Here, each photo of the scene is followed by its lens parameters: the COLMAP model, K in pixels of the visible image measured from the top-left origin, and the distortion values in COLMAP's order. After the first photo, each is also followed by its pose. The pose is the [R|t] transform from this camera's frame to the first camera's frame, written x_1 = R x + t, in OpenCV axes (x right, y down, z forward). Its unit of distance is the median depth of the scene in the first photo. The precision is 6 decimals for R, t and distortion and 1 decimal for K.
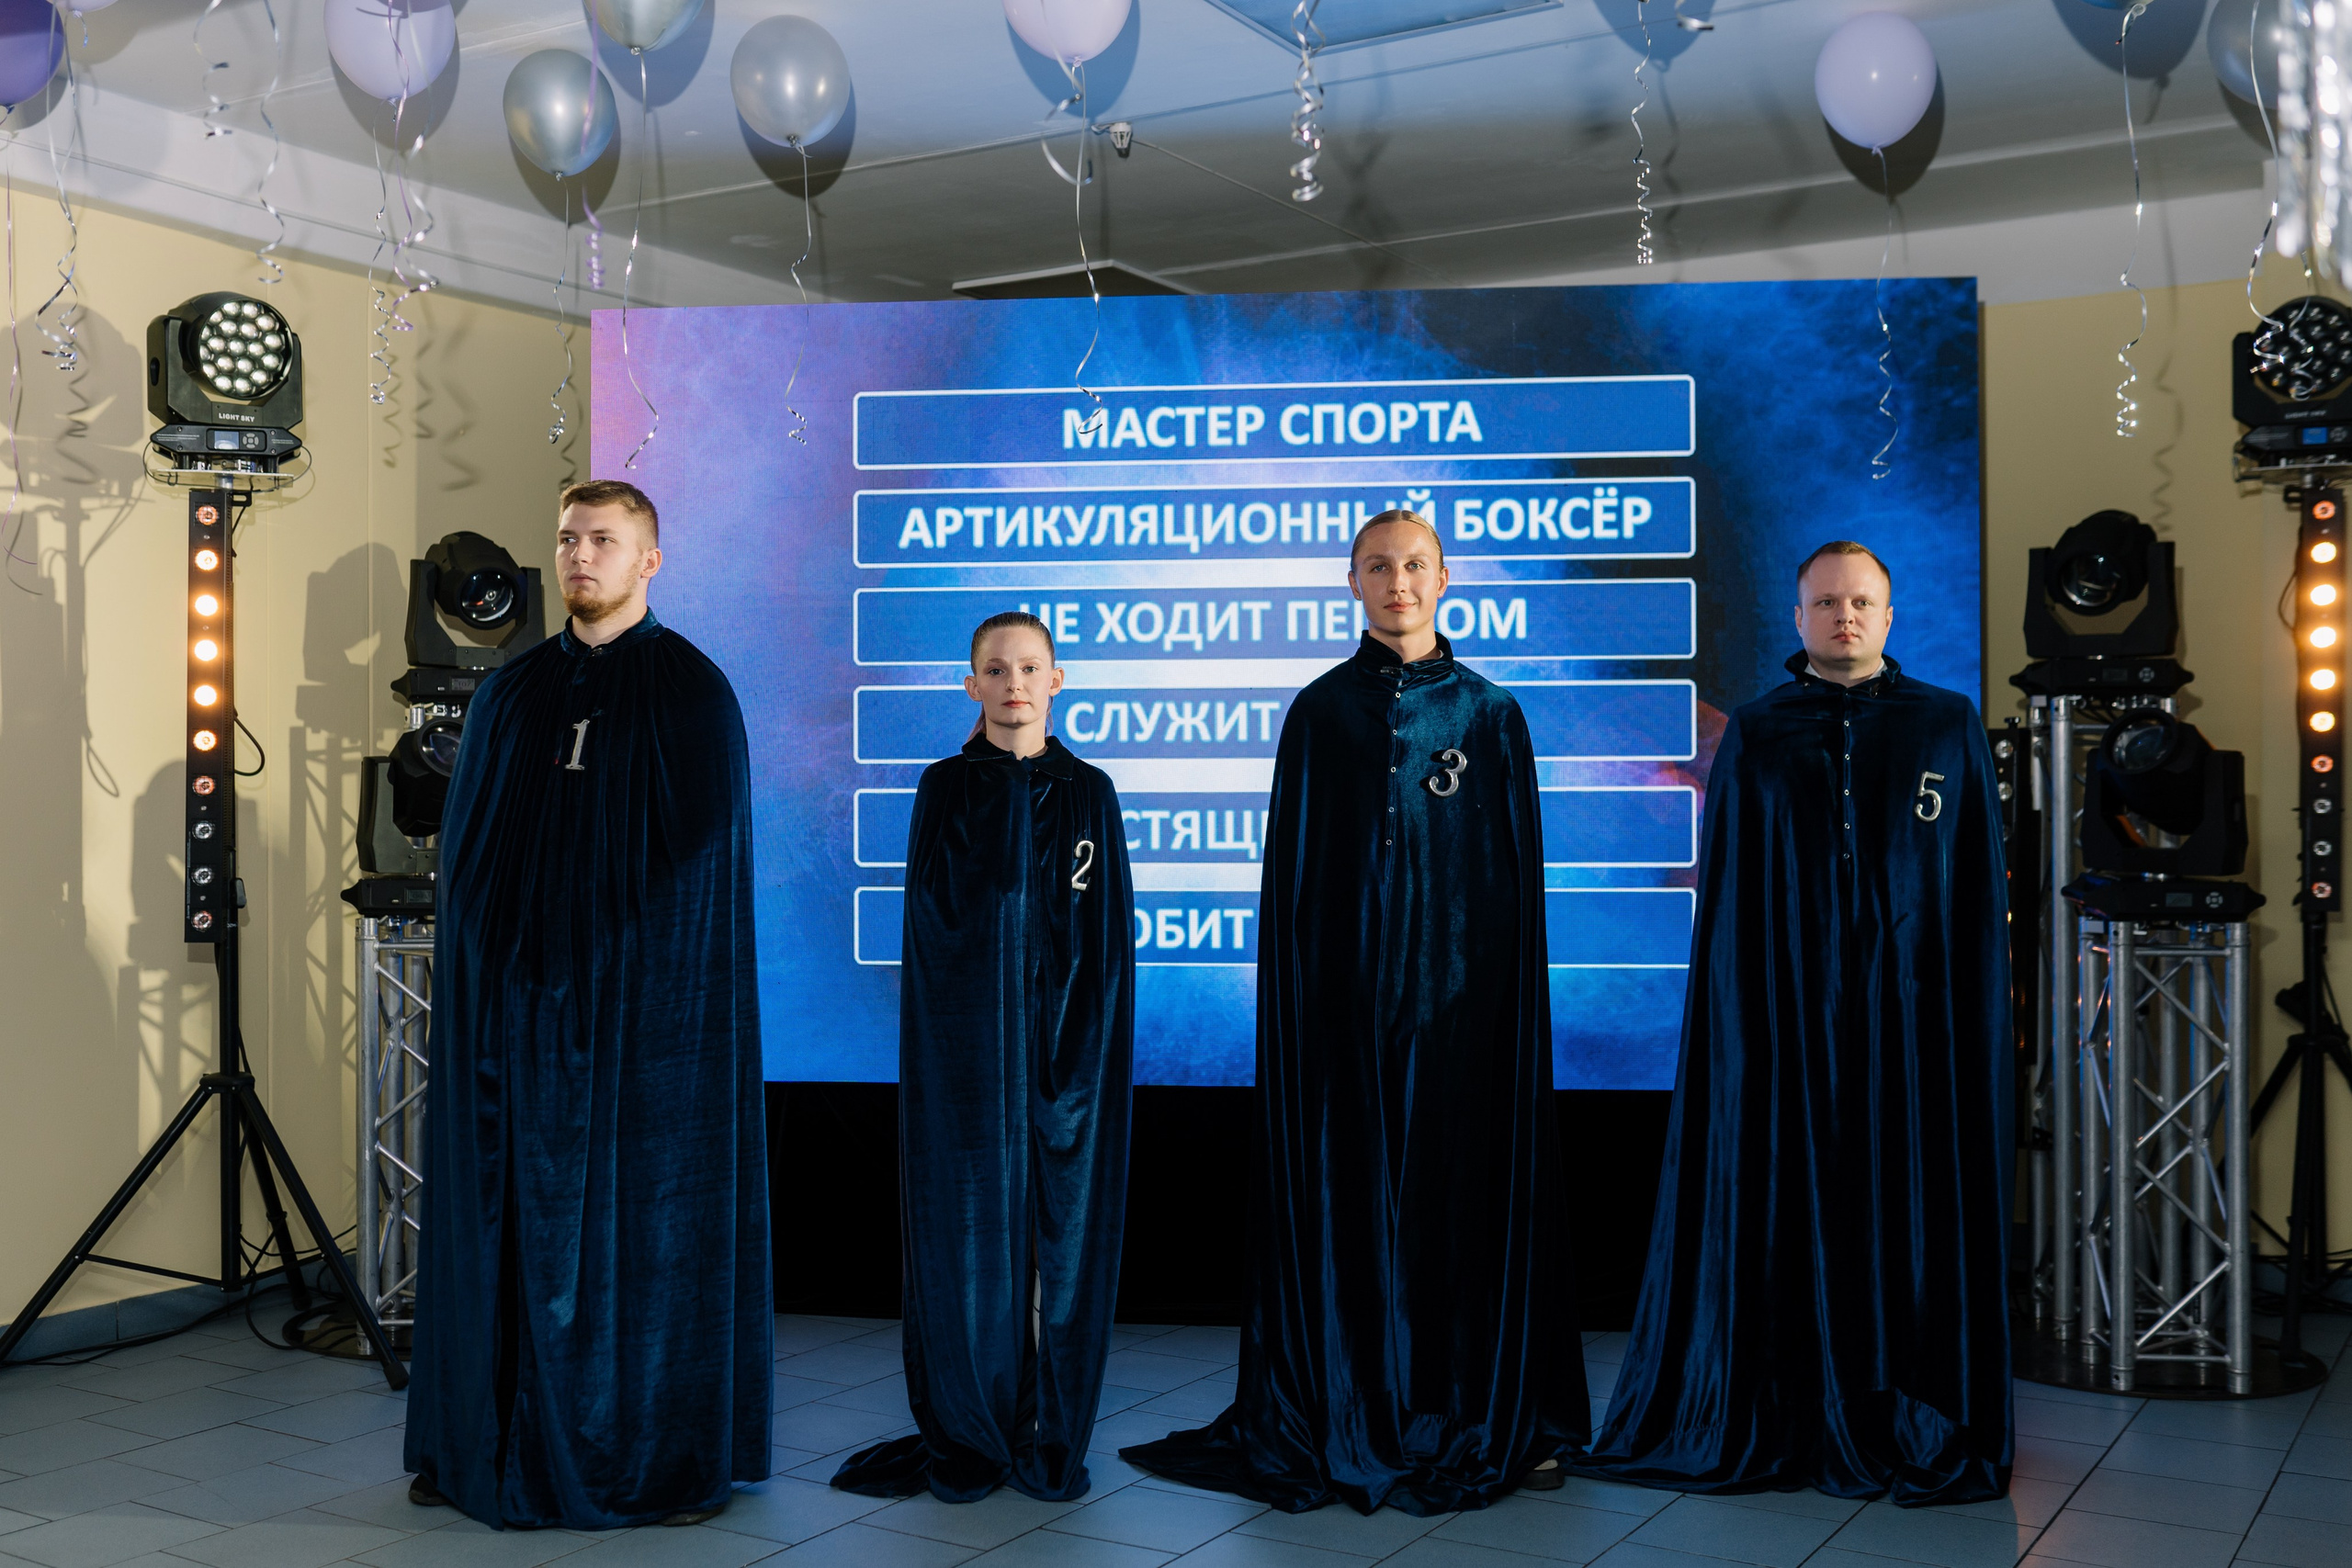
lens RADIAL K [[2447.3, 0, 1176.0], [0, 2447.3, 784.0], [0, 0, 1]] dist [0.013314, 0.024474]
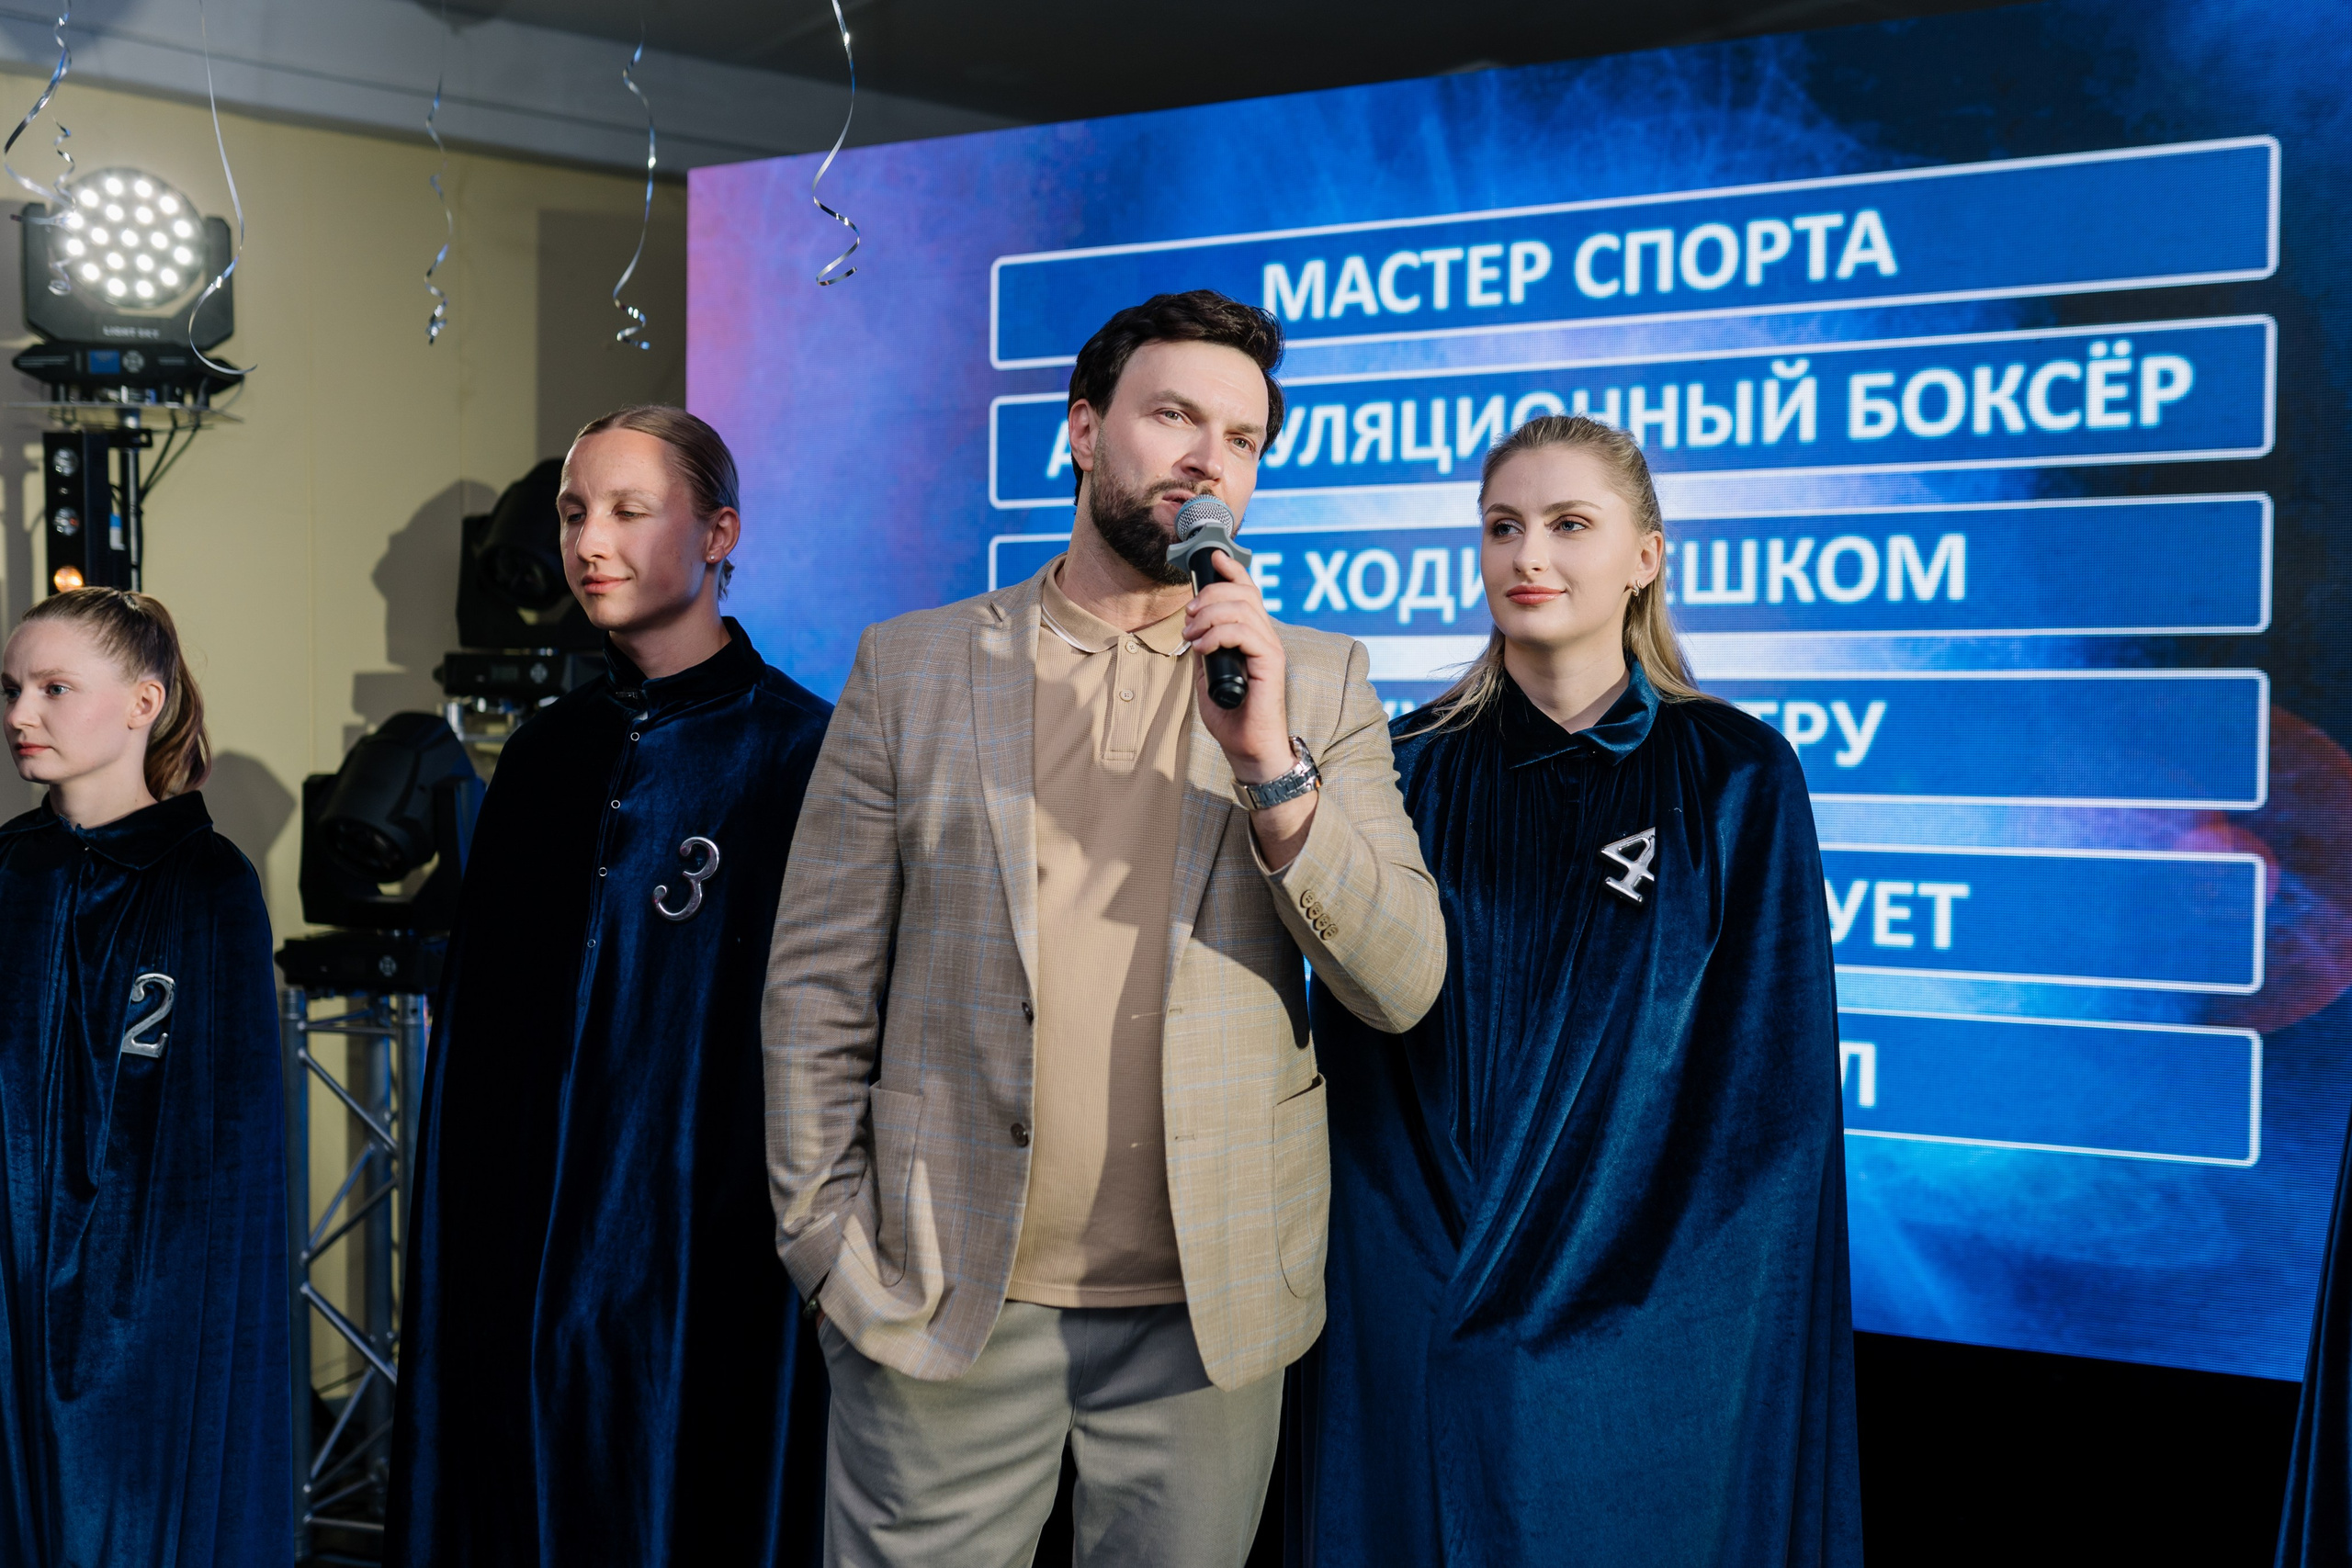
lens RADIAL K [[2385.0, 0, 1177.6], [0, 2385.0, 796.8], [0, 0, 1]] dist [0.004534, 0.004974]
pose [[0.933344, 0.020222, -0.358412, 0.171535], [-0.007175, 0.999264, 0.037694, -0.031452], [0.358911, -0.032610, 0.932802, 0.376641]]
